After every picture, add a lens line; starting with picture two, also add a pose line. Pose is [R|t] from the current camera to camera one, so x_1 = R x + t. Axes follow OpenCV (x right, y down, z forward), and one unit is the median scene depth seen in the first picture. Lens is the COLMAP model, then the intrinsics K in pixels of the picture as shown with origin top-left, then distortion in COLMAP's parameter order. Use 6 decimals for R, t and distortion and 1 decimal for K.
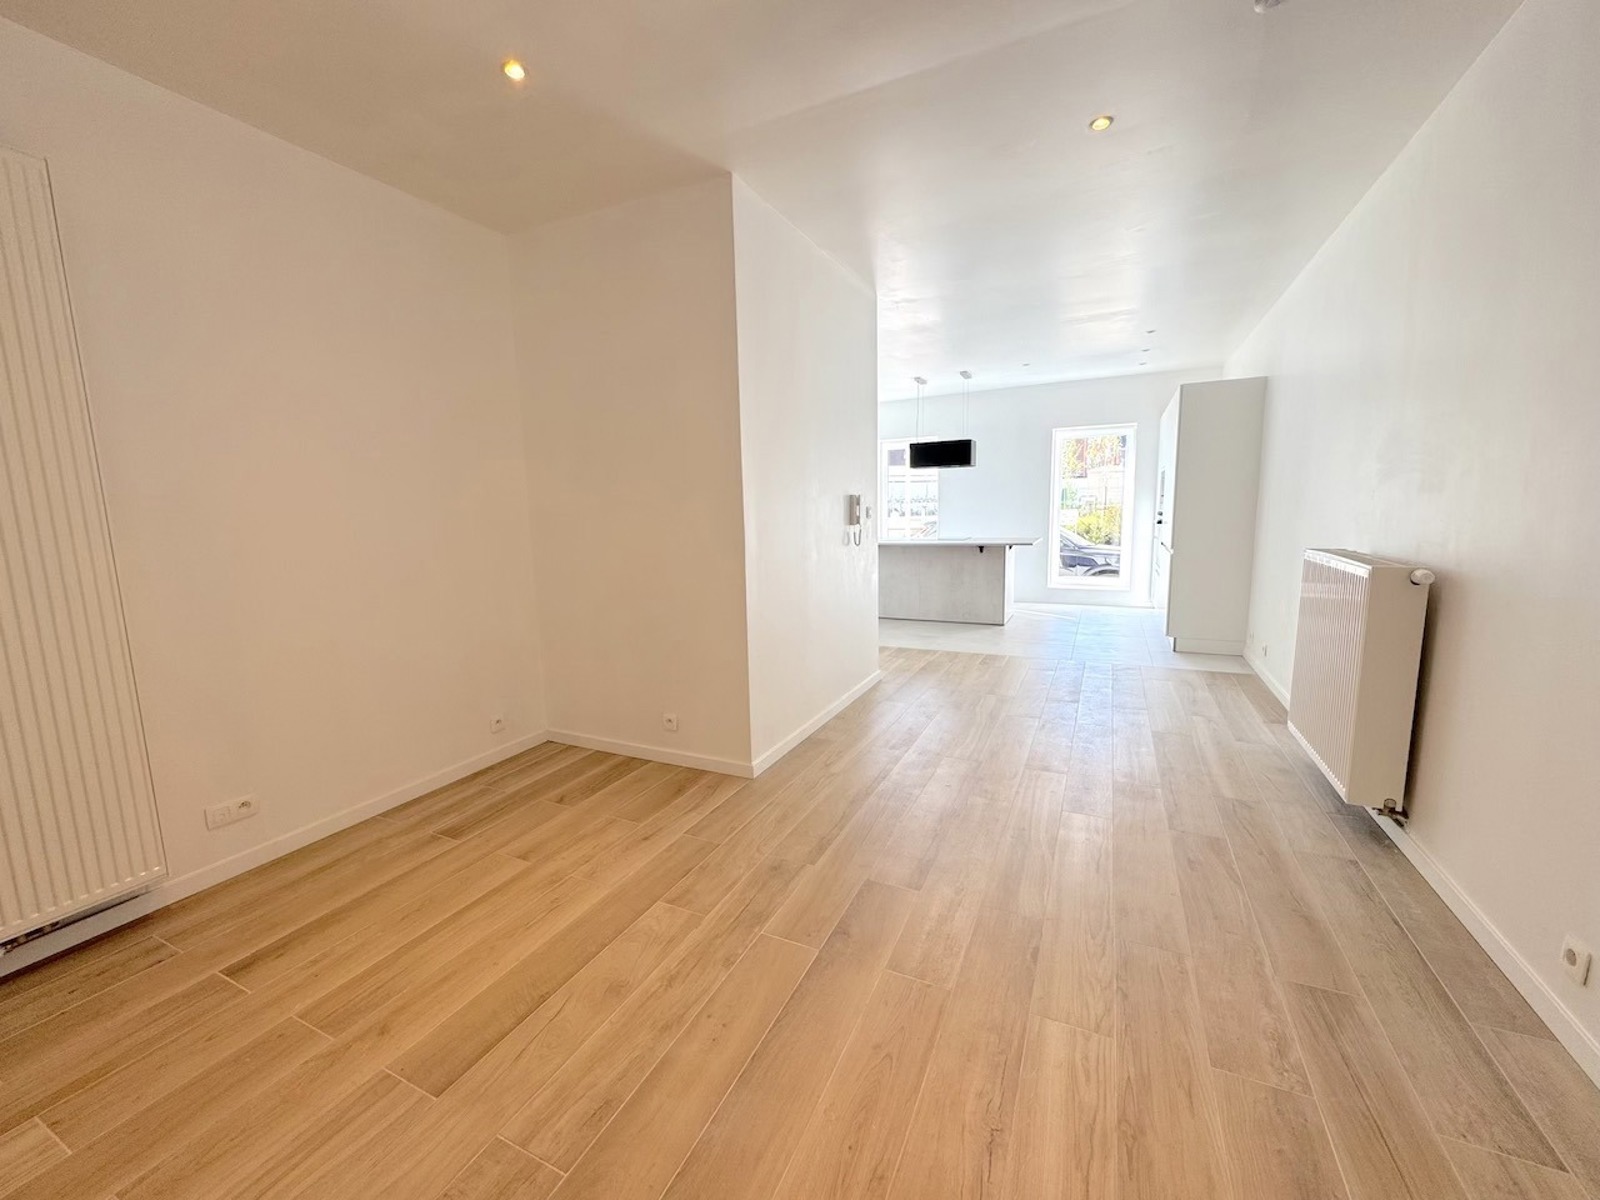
lens RADIAL K [[641.0, 0, 800.0], [0, 641.0, 600.0], [0, 0, 1]] dist [-0.003729, -0.000645]
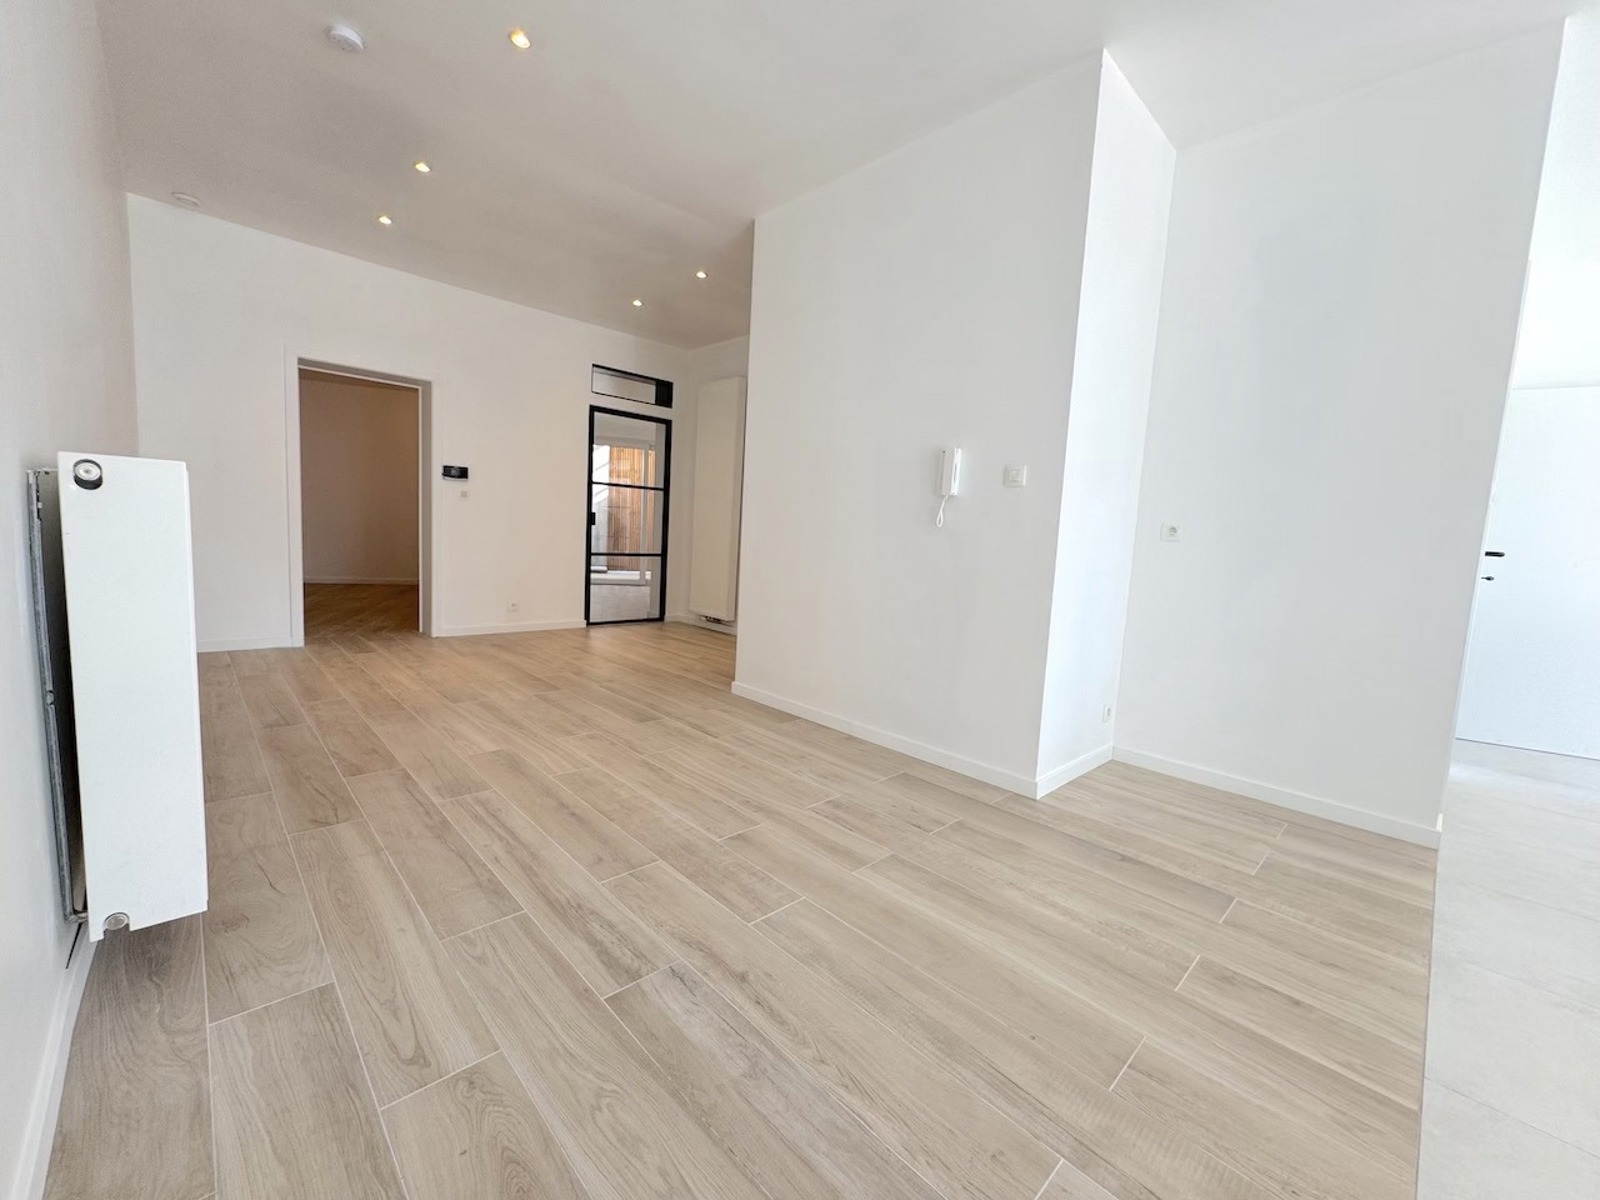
lens RADIAL K [[641.0, 0, 800.0], [0, 641.0, 600.0], [0, 0, 1]] dist [-0.003729, -0.000645]
pose [[-0.350474, 0.096860, -0.931550, 1.107974], [-0.181431, 0.968775, 0.168989, -0.142422], [0.918831, 0.228239, -0.321957, 1.605648]]
